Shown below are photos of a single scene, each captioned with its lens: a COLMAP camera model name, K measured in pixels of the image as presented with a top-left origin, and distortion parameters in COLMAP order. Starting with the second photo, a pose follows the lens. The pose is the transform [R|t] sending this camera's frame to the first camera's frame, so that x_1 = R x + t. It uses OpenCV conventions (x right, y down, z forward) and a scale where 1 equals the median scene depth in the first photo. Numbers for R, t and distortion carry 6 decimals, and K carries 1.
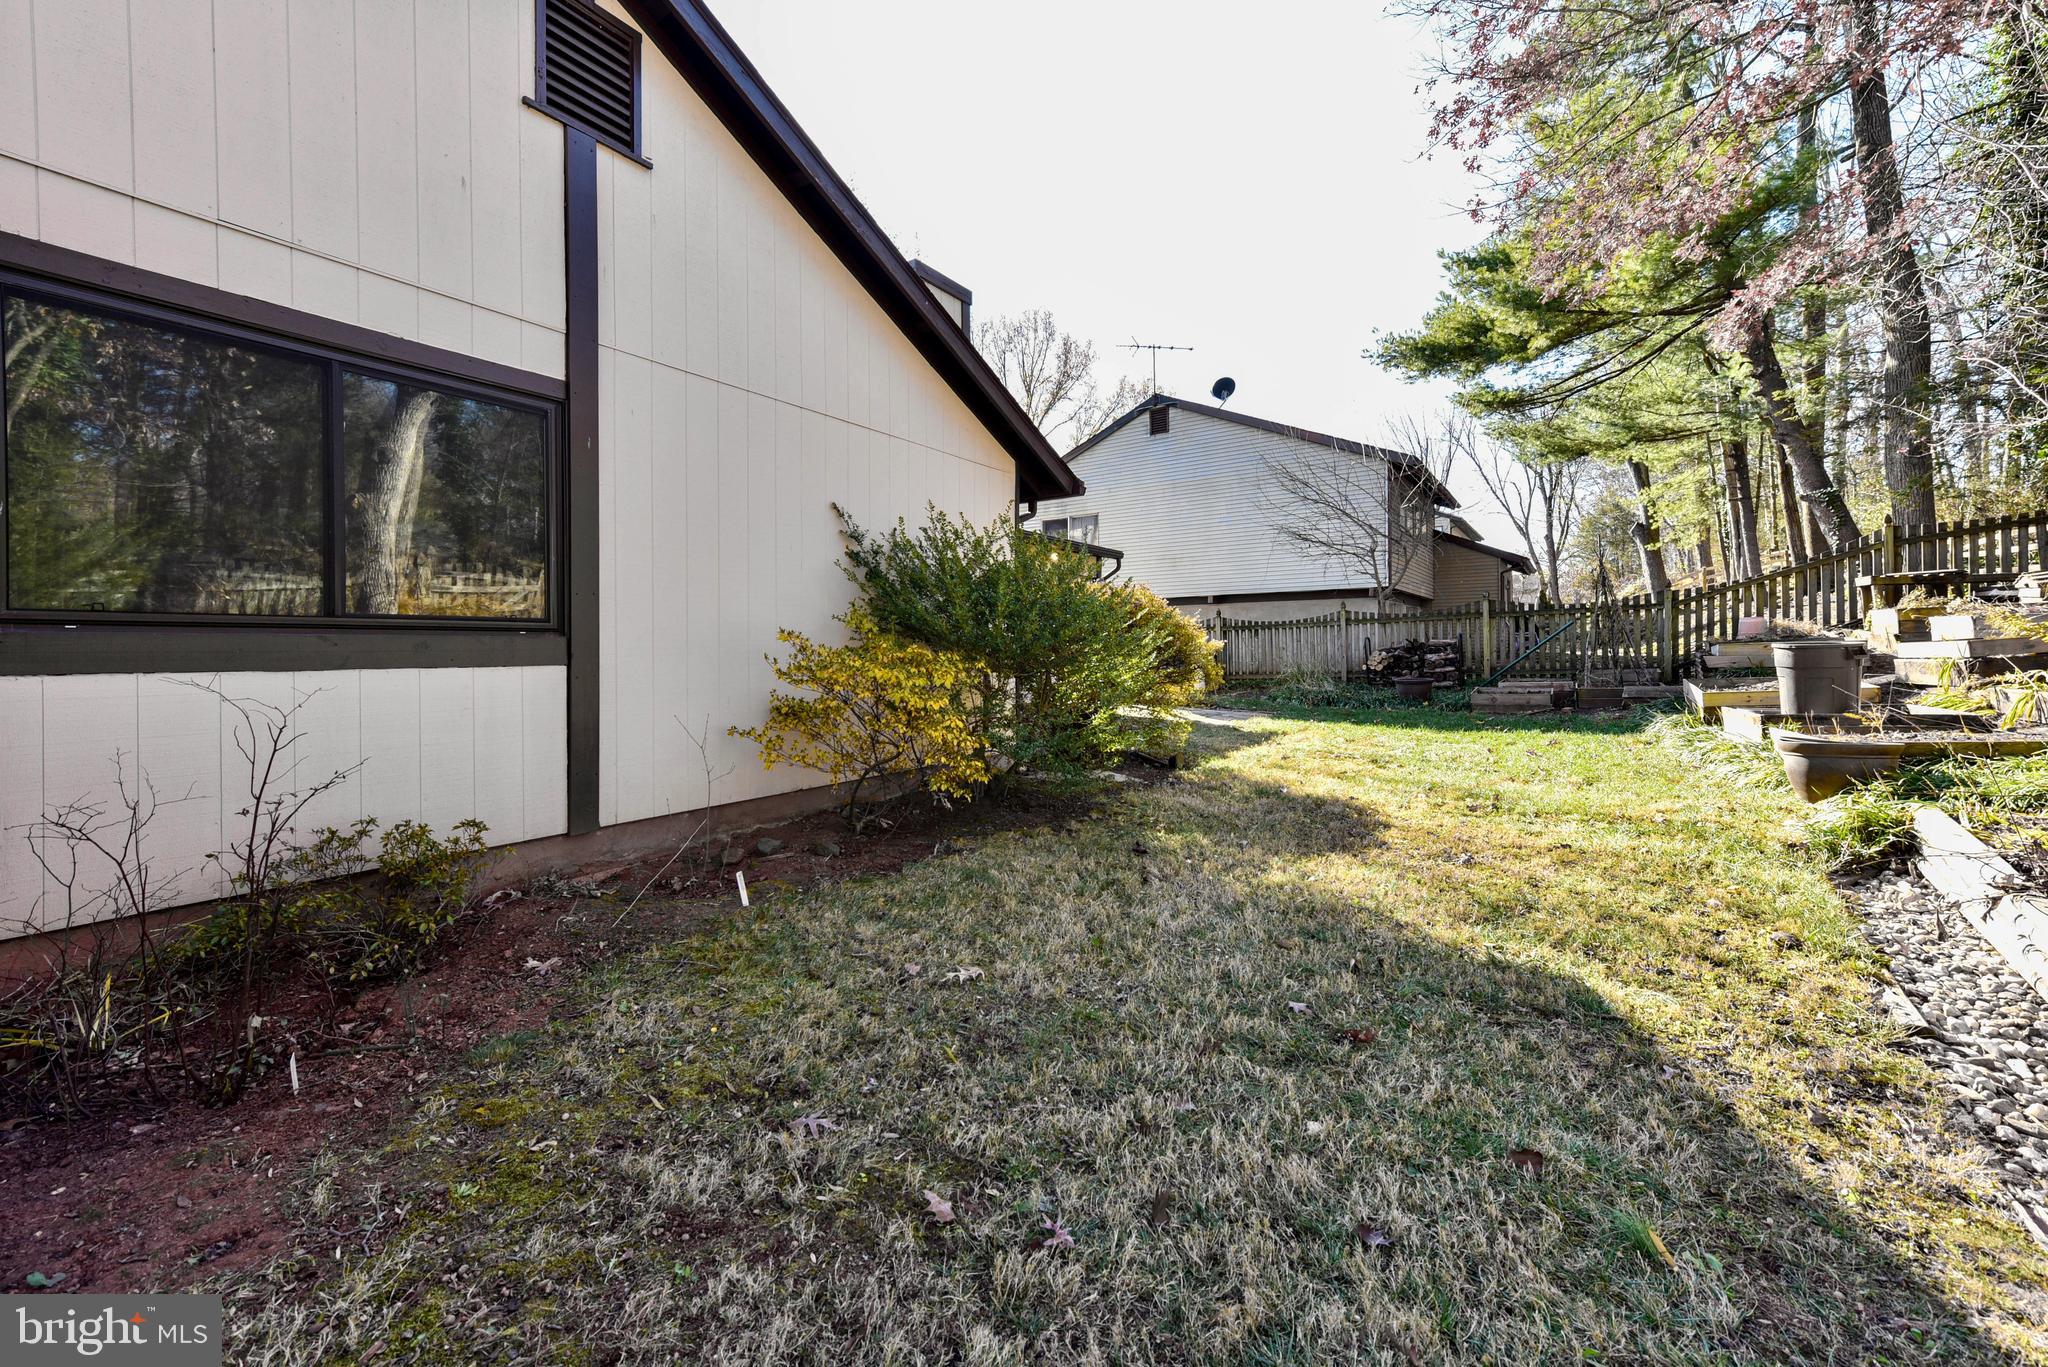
lens RADIAL K [[816.6, 0, 1019.1], [0, 816.6, 653.6], [0, 0, 1]] dist [0.017023, -0.000014]
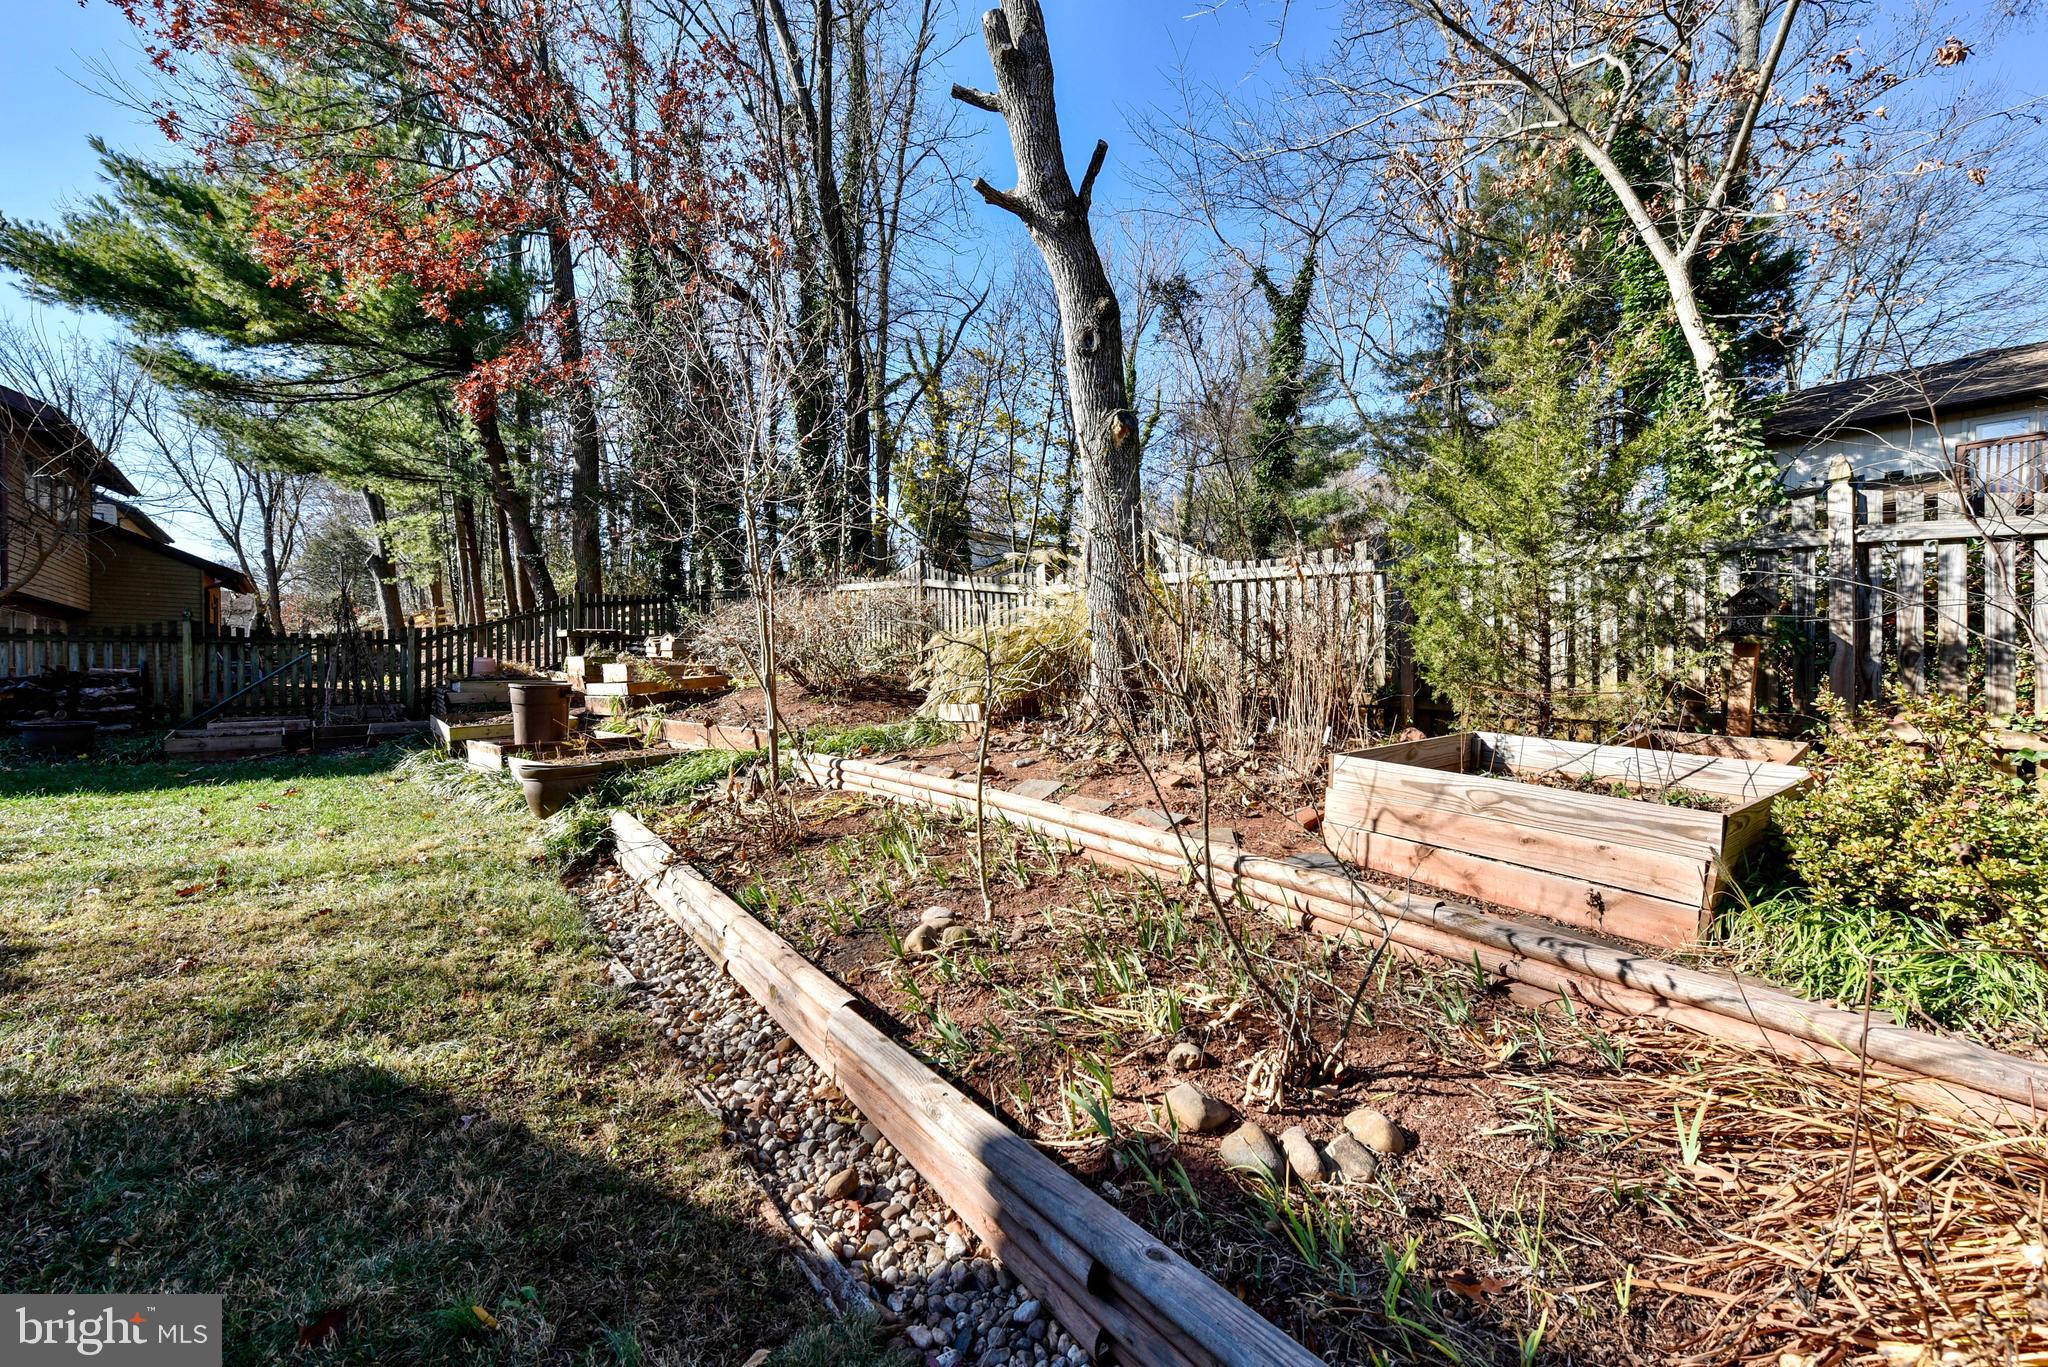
lens RADIAL K [[800.1, 0, 1015.3], [0, 800.1, 692.2], [0, 0, 1]] dist [0.020243, 0.000120]
pose [[0.250154, 0.001221, 0.968205, -0.001806], [-0.009500, 0.999954, 0.001194, -0.005037], [-0.968159, -0.009497, 0.250154, 0.021211]]
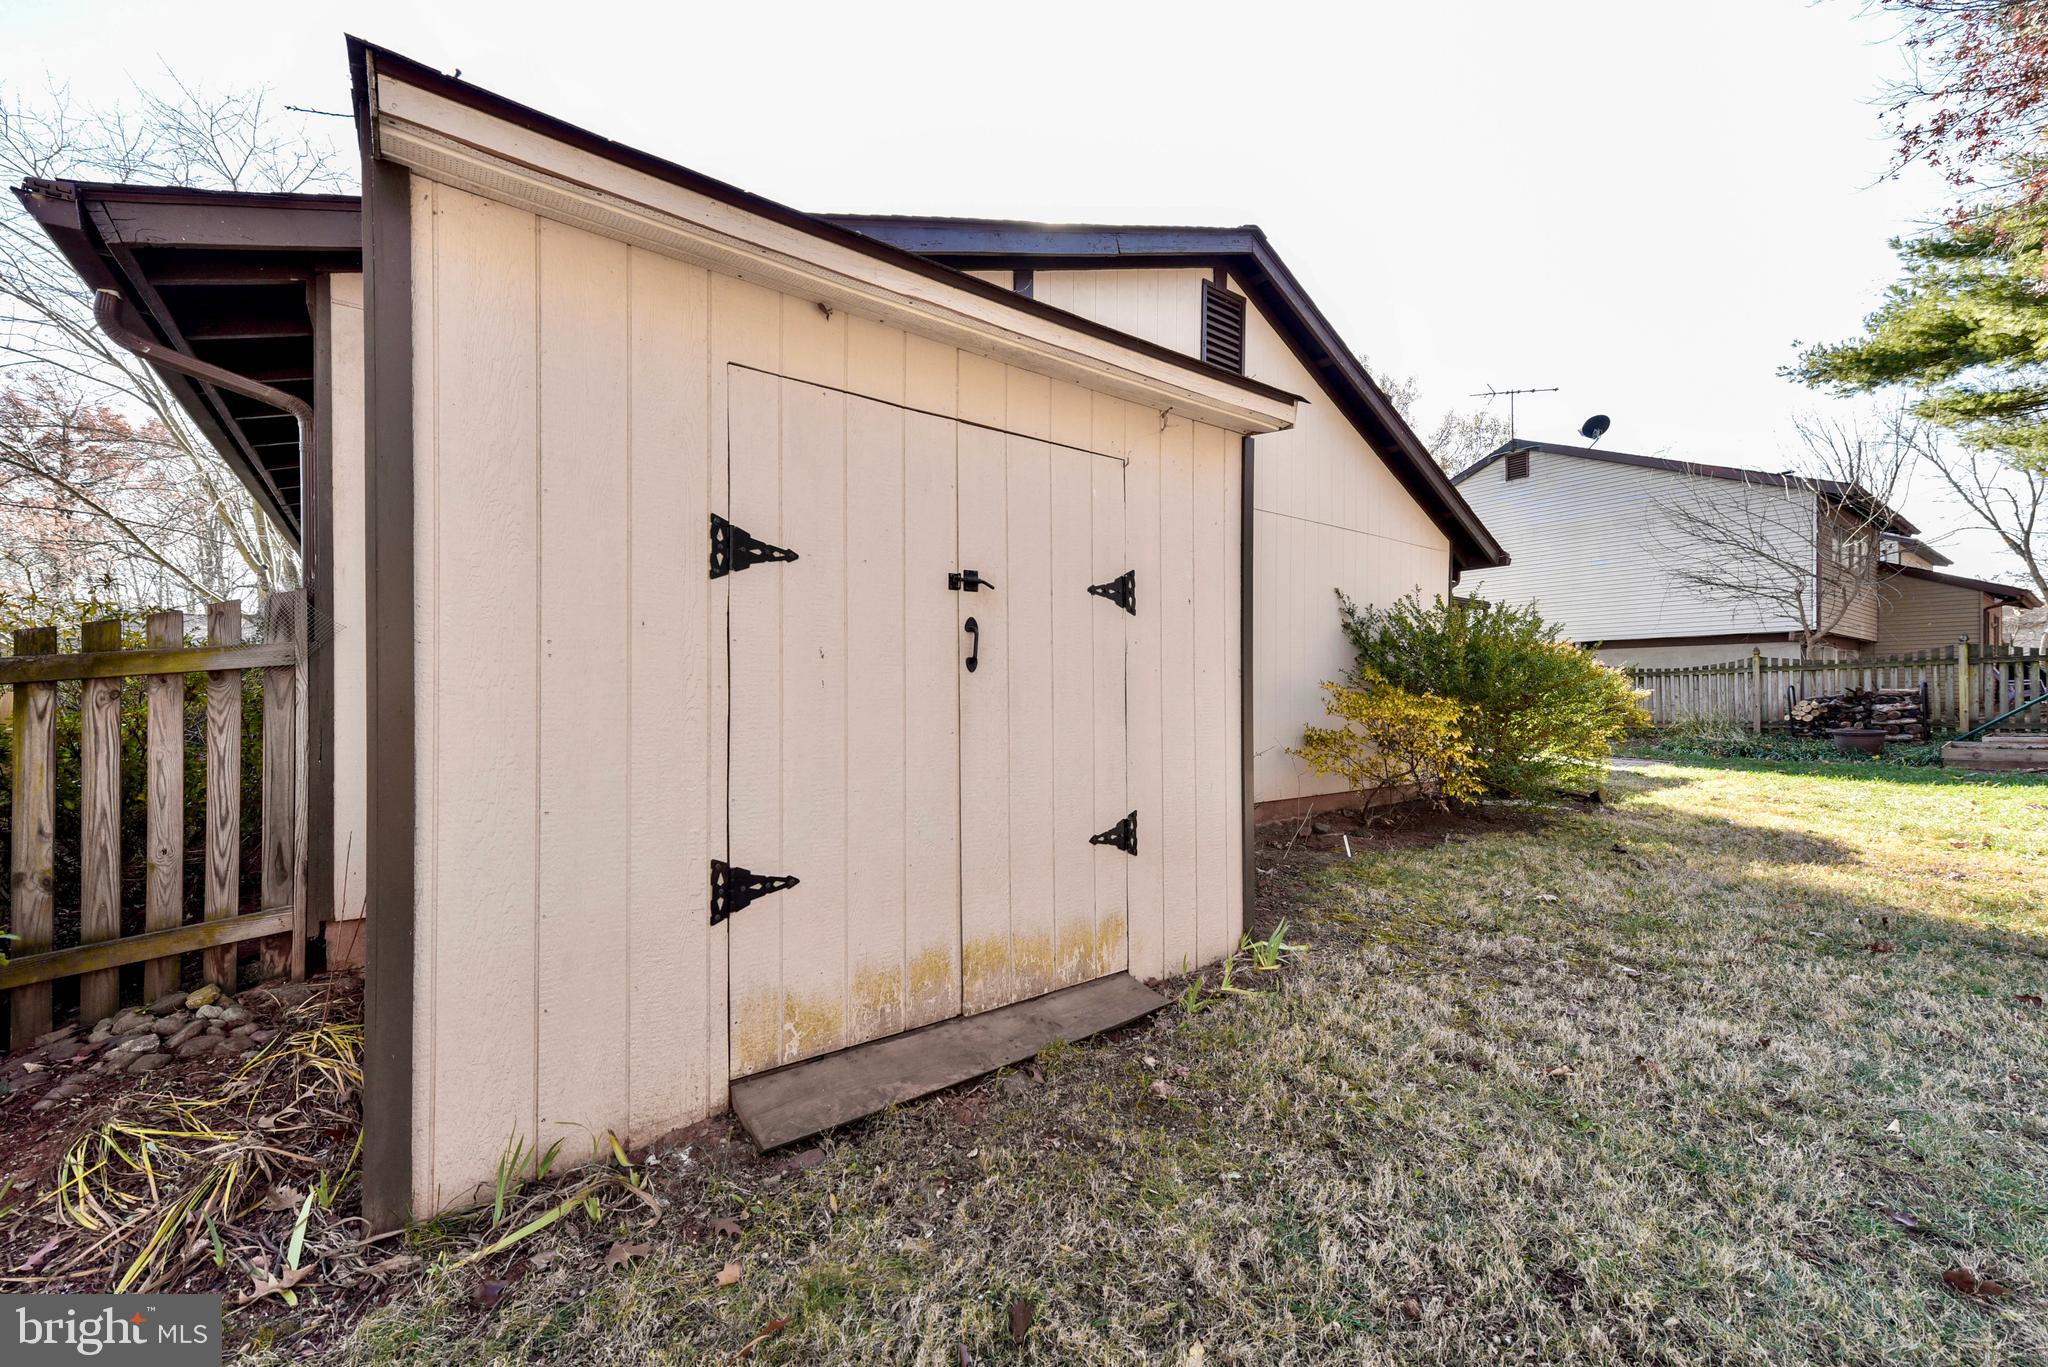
lens RADIAL K [[795.2, 0, 1018.5], [0, 795.2, 701.1], [0, 0, 1]] dist [-0.000622, 0.003844]
pose [[0.941341, 0.009978, -0.337308, -0.127957], [-0.008891, 0.999949, 0.004765, 0.001646], [0.337339, -0.001487, 0.941382, -0.202816]]
